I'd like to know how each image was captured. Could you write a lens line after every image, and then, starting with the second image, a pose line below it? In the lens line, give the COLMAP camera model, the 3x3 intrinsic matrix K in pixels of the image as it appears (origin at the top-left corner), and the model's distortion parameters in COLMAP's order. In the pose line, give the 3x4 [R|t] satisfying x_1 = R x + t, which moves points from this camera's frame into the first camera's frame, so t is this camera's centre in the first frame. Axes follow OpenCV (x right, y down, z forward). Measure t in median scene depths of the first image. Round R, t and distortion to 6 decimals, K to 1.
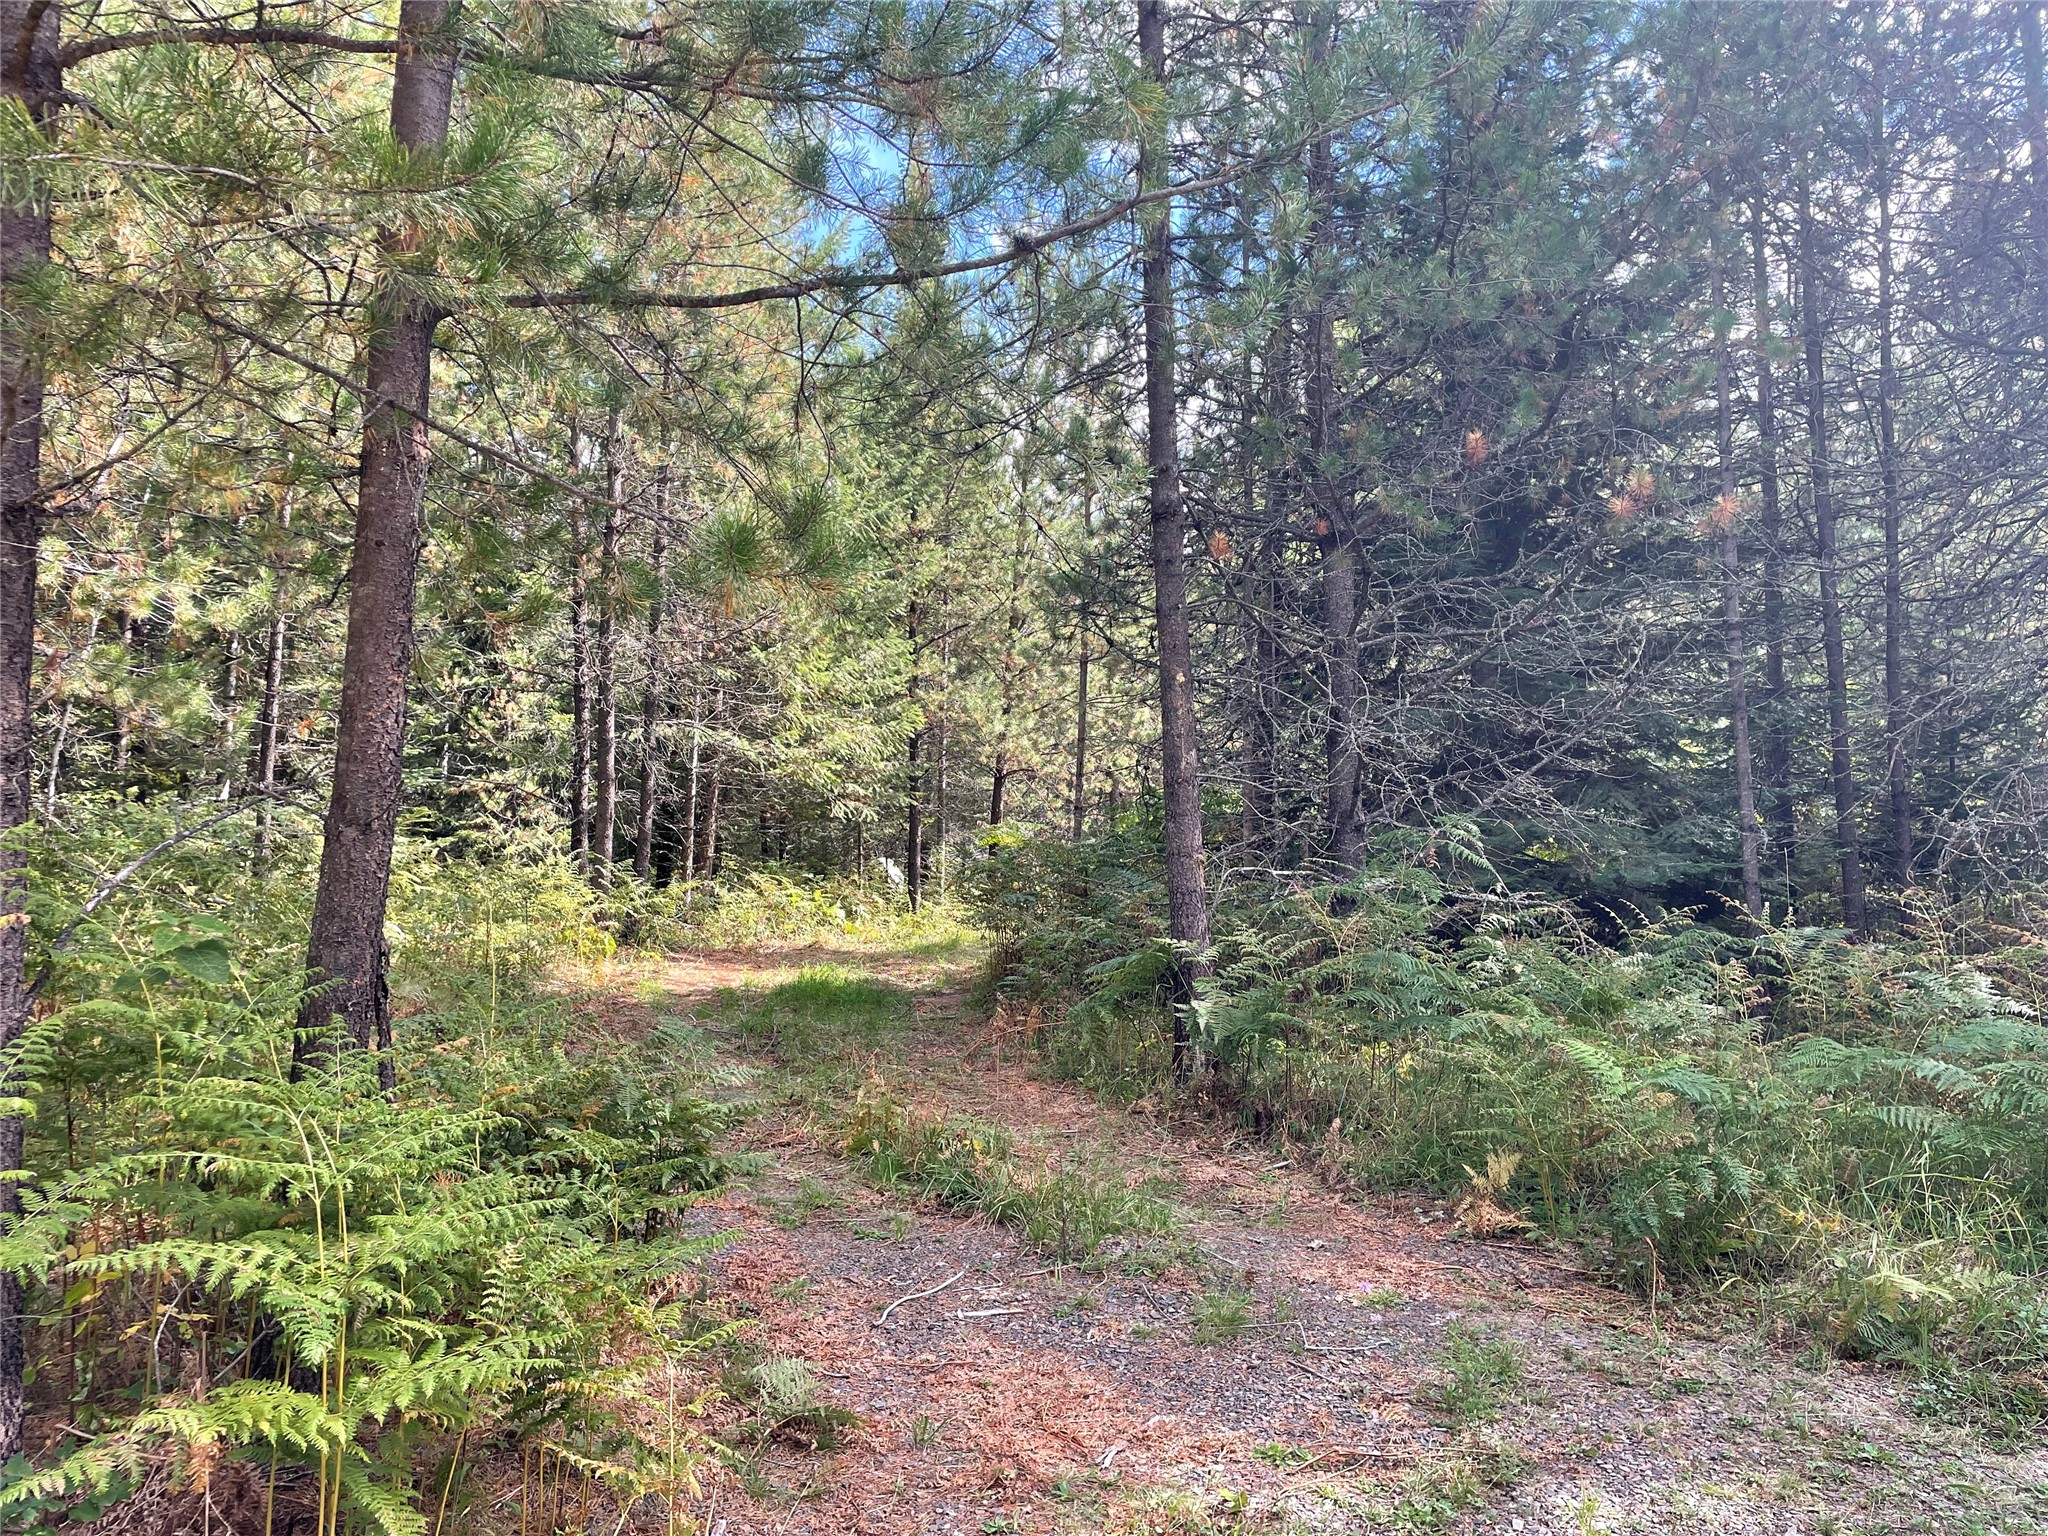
lens RADIAL K [[1554.8, 0, 1027.1], [0, 1554.8, 773.7], [0, 0, 1]] dist [0.012724, 0.002962]
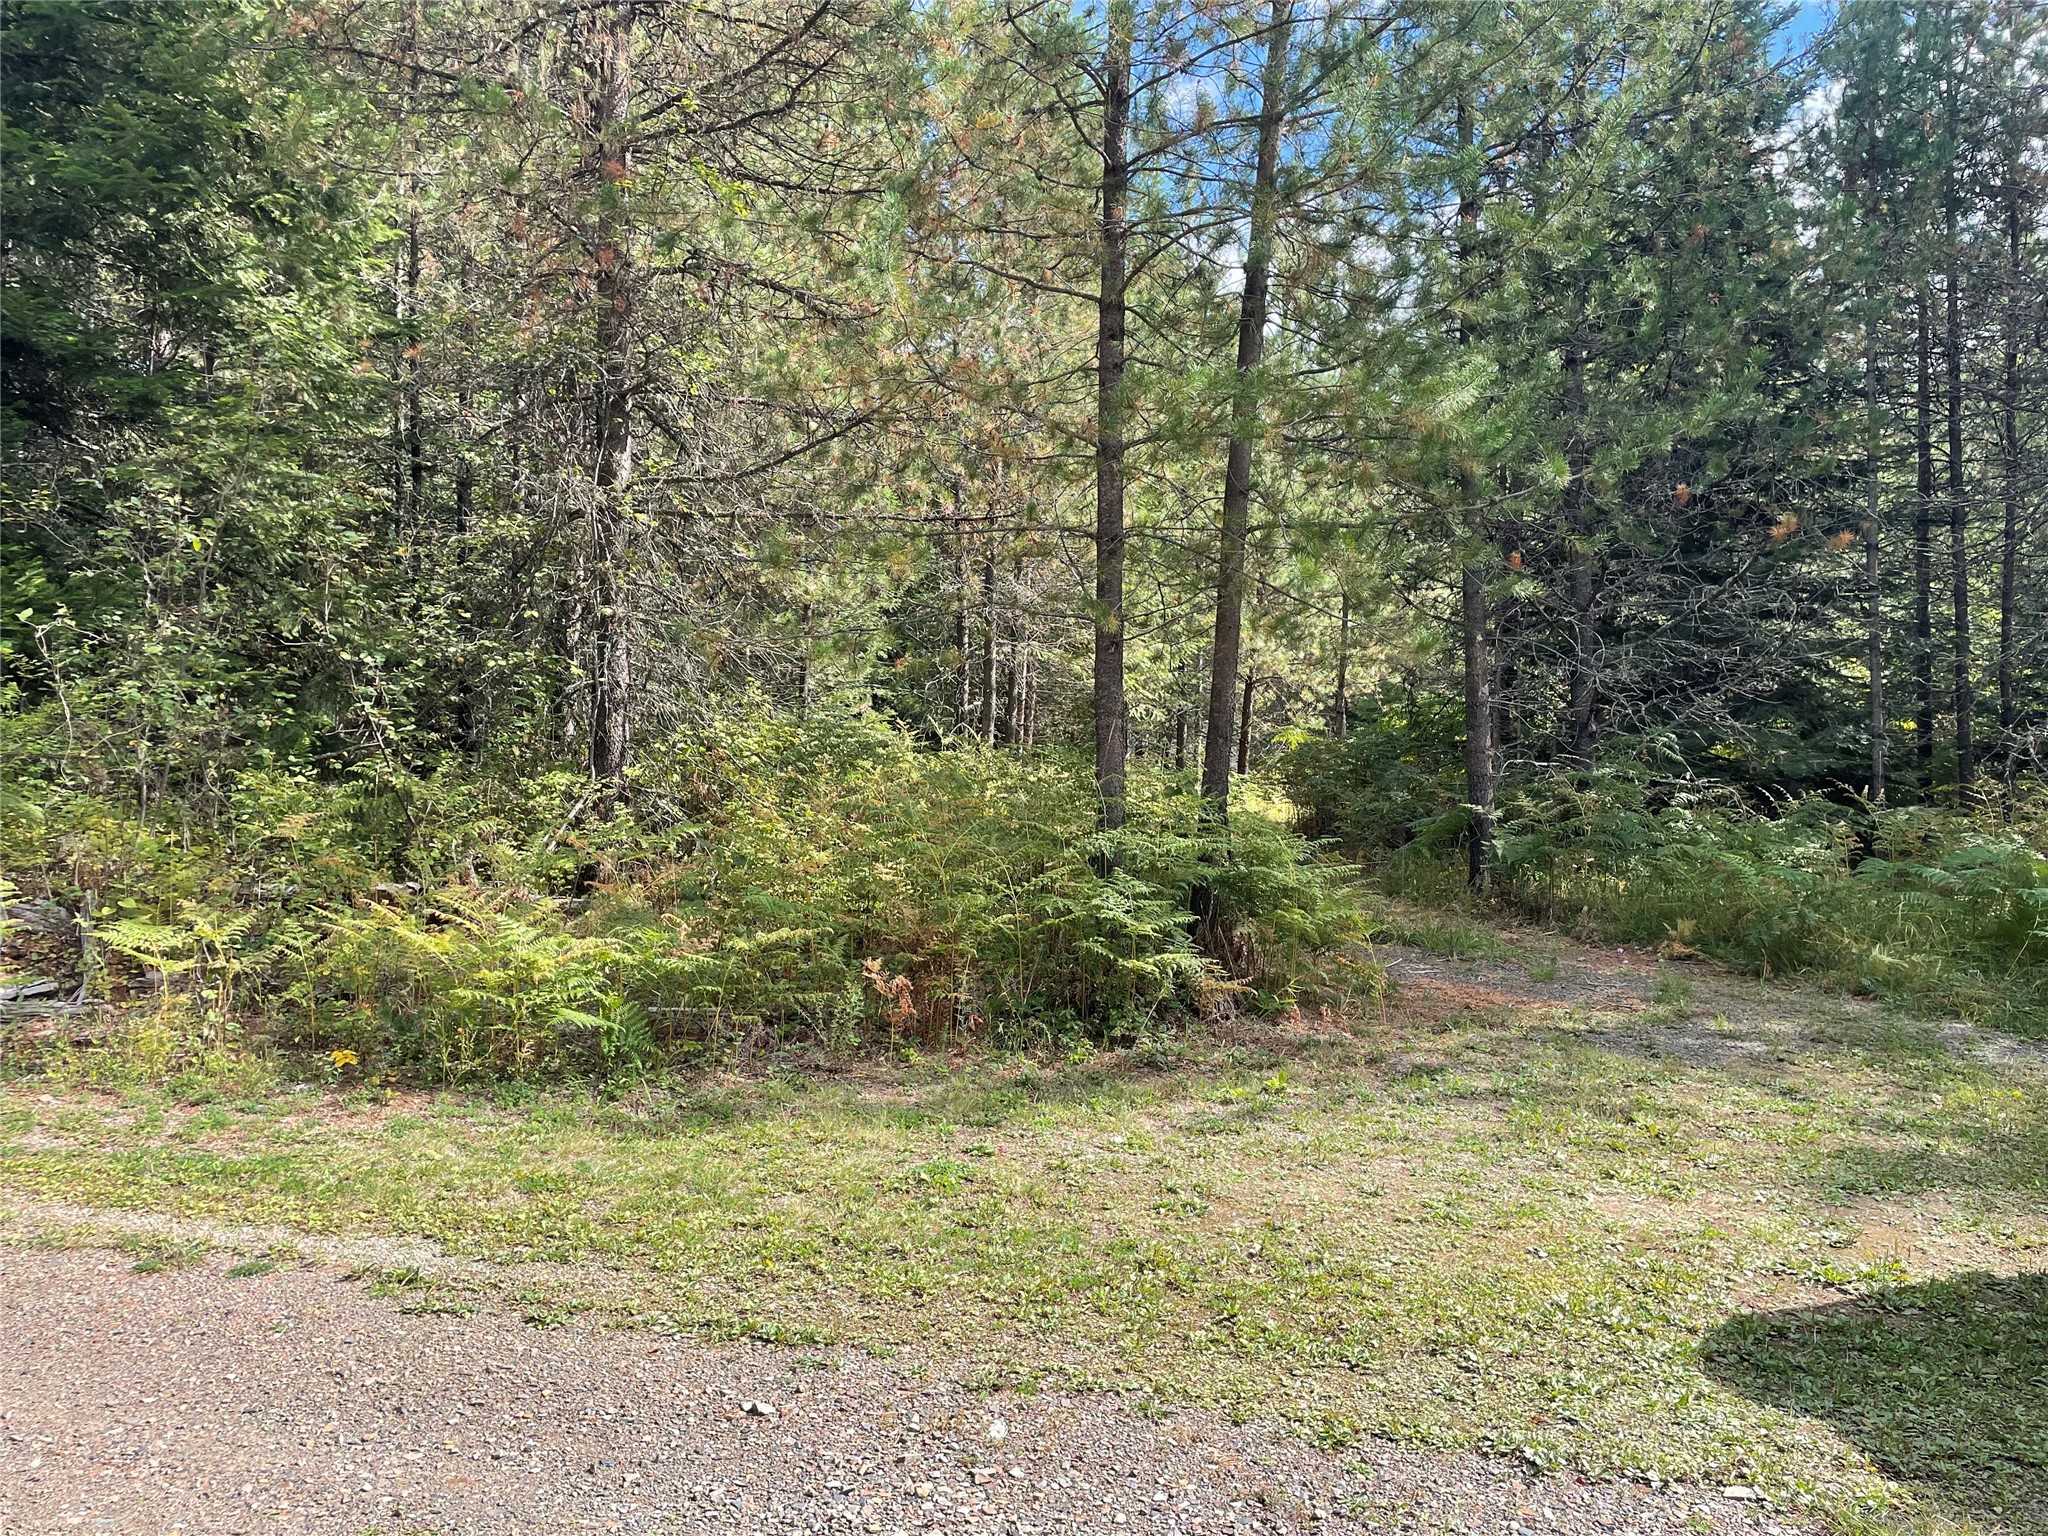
lens RADIAL K [[1554.8, 0, 1021.7], [0, 1554.8, 760.3], [0, 0, 1]] dist [0.012724, 0.002962]
pose [[0.993942, 0.009933, -0.109459, -0.185588], [-0.003288, 0.998149, 0.060722, -0.032866], [0.109859, -0.059994, 0.992135, -0.607485]]
